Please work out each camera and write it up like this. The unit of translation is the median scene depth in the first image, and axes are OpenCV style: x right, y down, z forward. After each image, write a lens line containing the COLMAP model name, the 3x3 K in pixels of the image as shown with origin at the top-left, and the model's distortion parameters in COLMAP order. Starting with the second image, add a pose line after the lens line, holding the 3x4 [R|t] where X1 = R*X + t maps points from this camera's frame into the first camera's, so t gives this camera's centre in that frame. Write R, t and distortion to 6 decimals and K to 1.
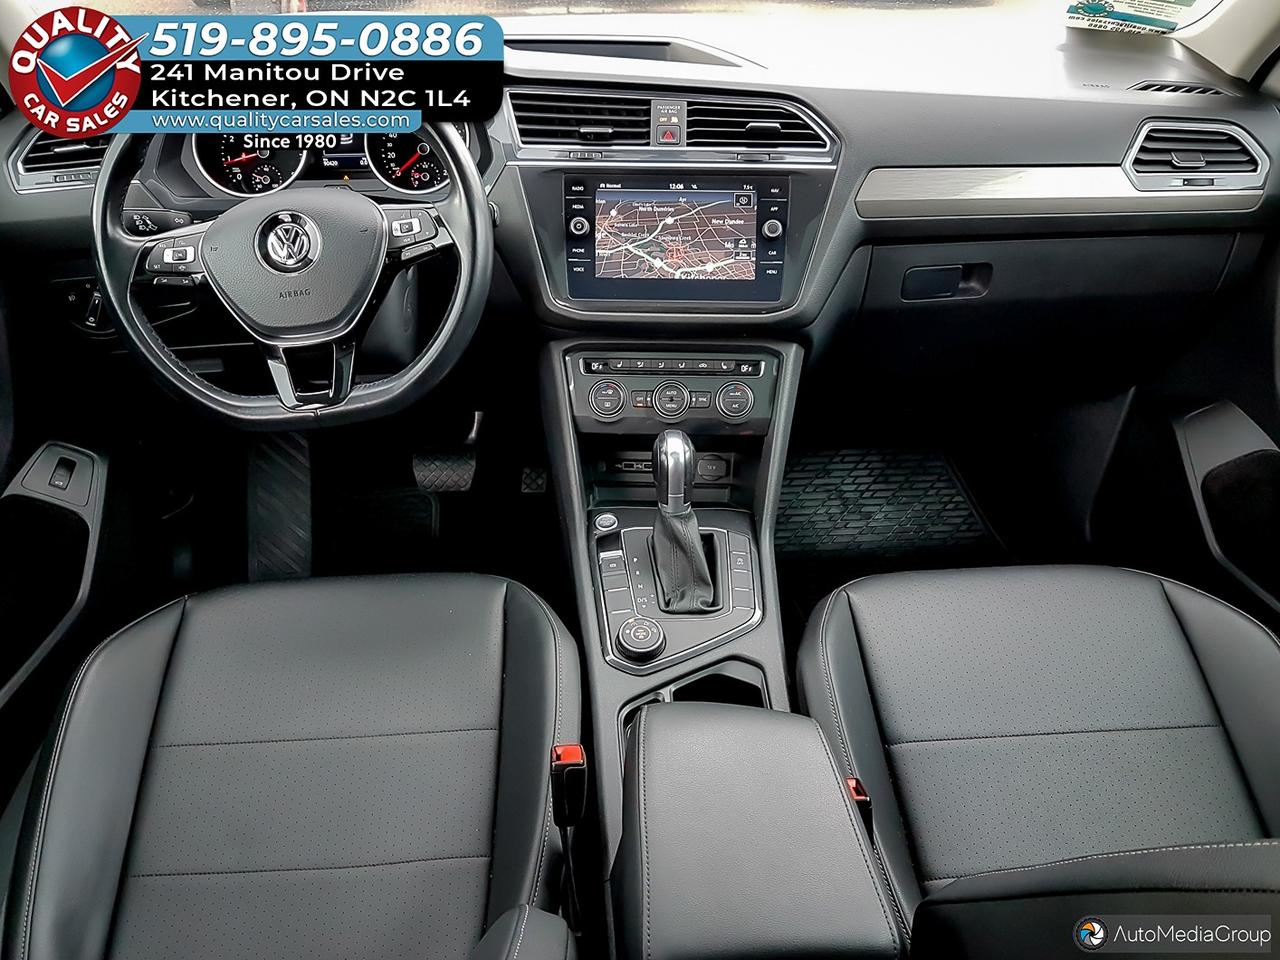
lens RADIAL K [[1043.1, 0, 640.2], [0, 1043.1, 480.8], [0, 0, 1]] dist [0.004894, -0.049615]
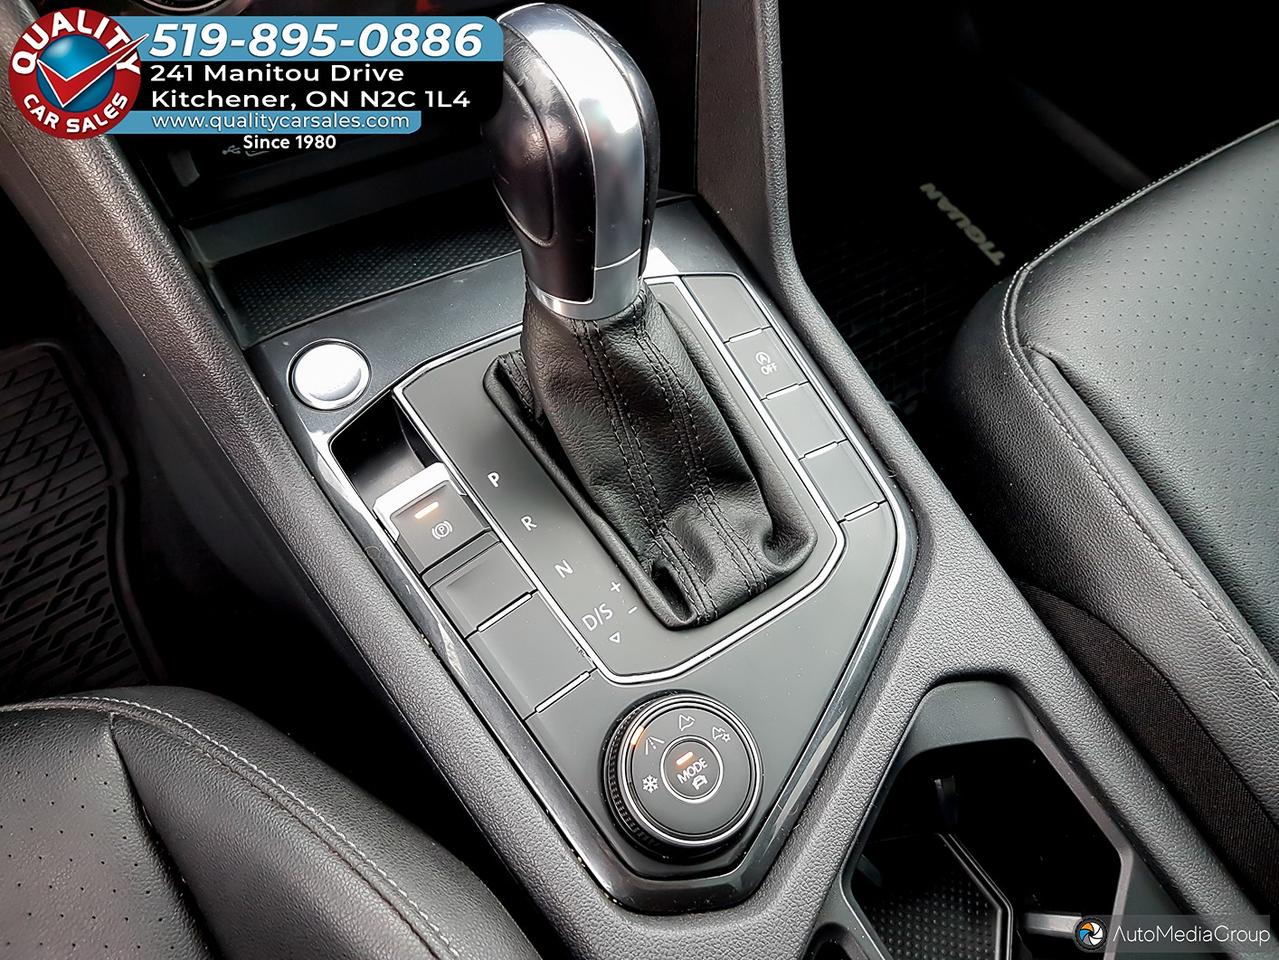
lens RADIAL K [[1042.3, 0, 634.7], [0, 1042.3, 484.6], [0, 0, 1]] dist [0.004894, -0.049615]
pose [[0.855034, -0.399771, 0.330302, -0.074425], [0.211040, 0.850066, 0.482545, -0.066533], [-0.473686, -0.342886, 0.811203, 0.741425]]
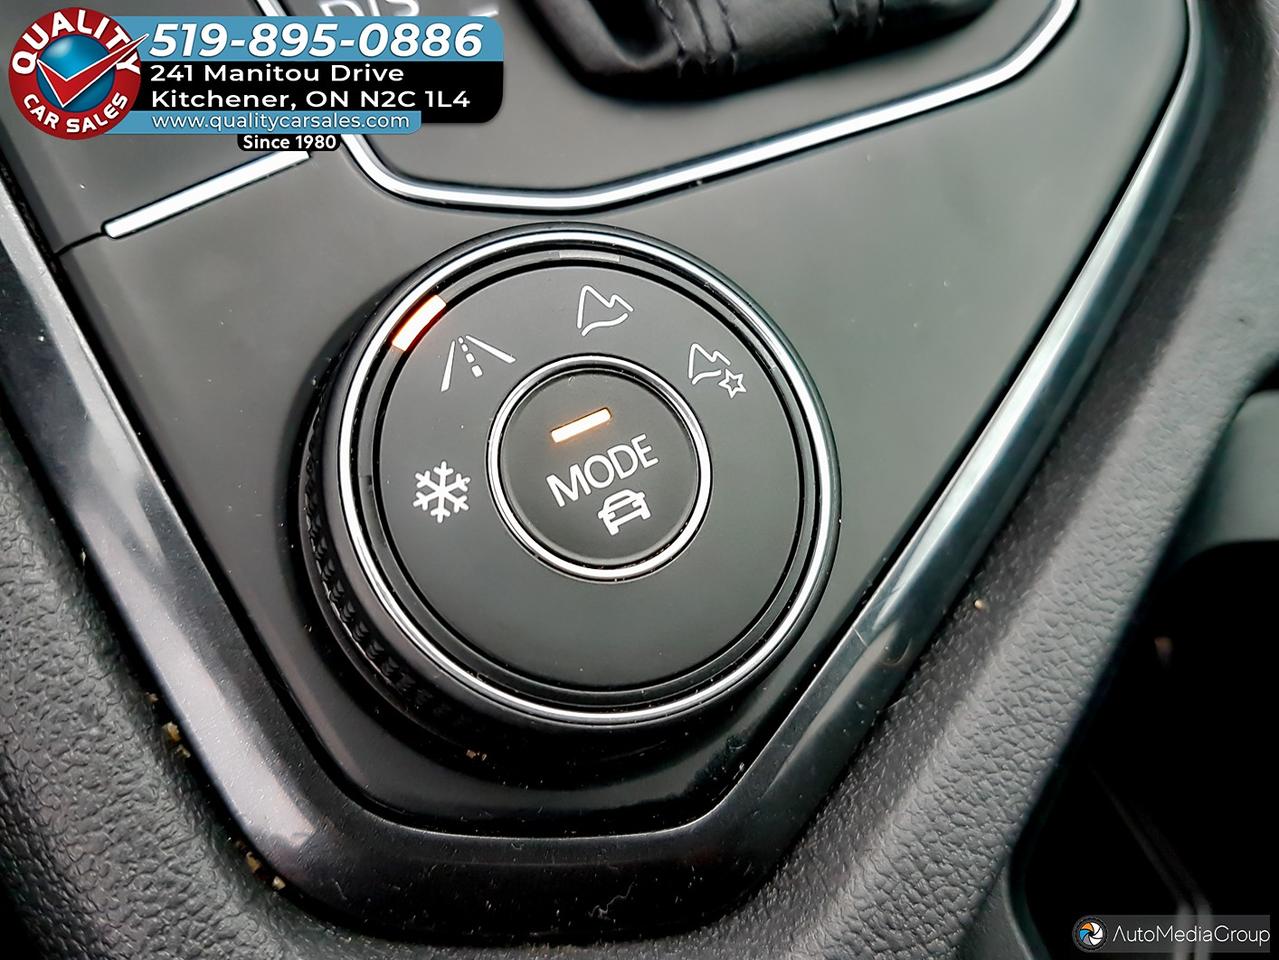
lens RADIAL K [[1042.3, 0, 640.0], [0, 1042.3, 482.0], [0, 0, 1]] dist [0.004894, -0.049615]
pose [[0.882781, -0.331890, 0.332485, -0.020908], [0.082575, 0.806343, 0.585655, 0.099789], [-0.462471, -0.489550, 0.739230, 0.881478]]
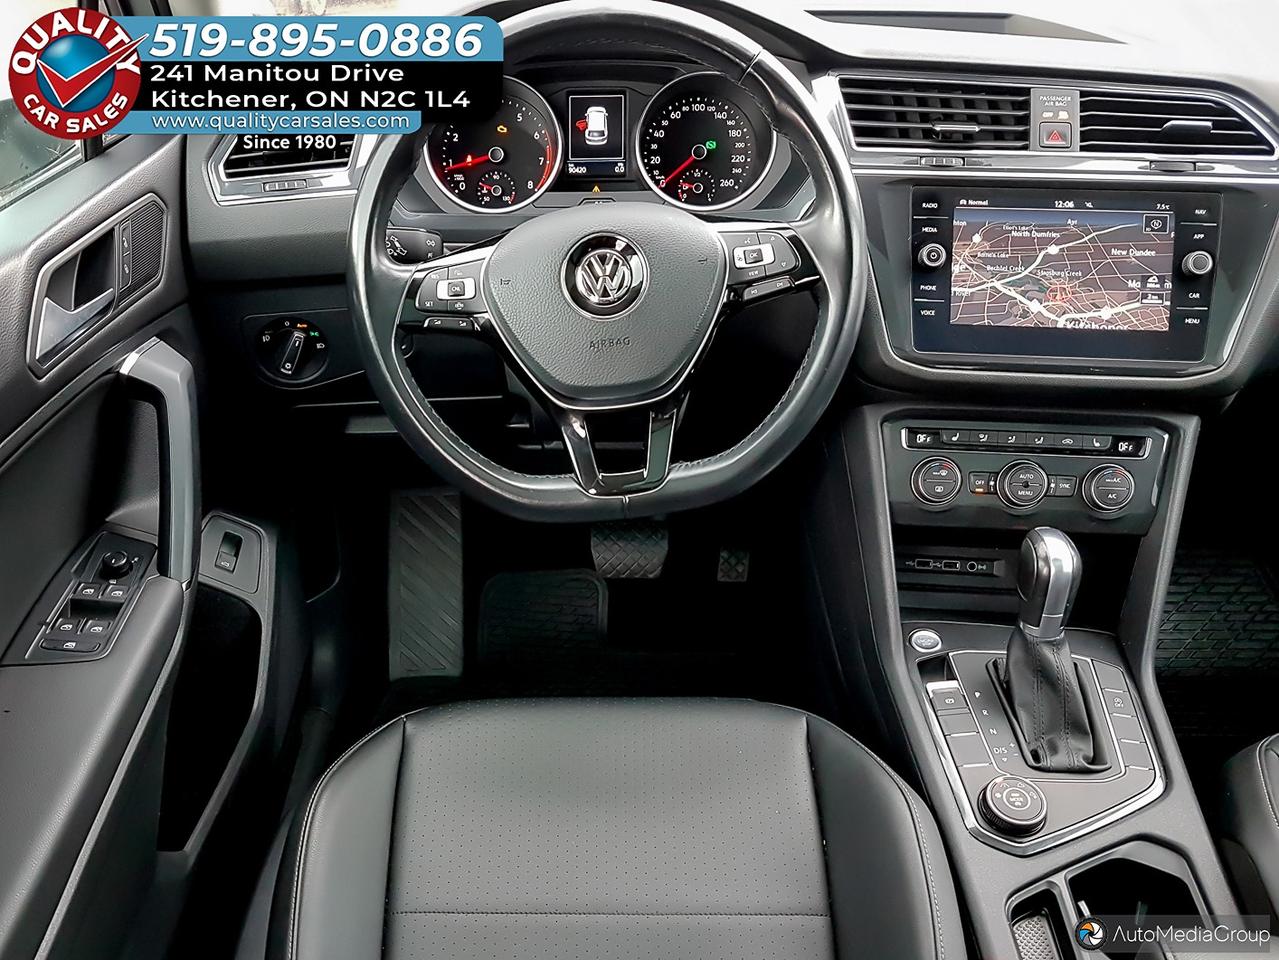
lens RADIAL K [[1177.5, 0, 528.2], [0, 1177.5, 574.0], [0, 0, 1]] dist [-0.021571, 0.000000]
pose [[0.995039, 0.034817, -0.093195, -0.261751], [-0.031600, 0.998860, 0.035779, -0.033943], [0.094334, -0.032657, 0.995005, 0.115453]]
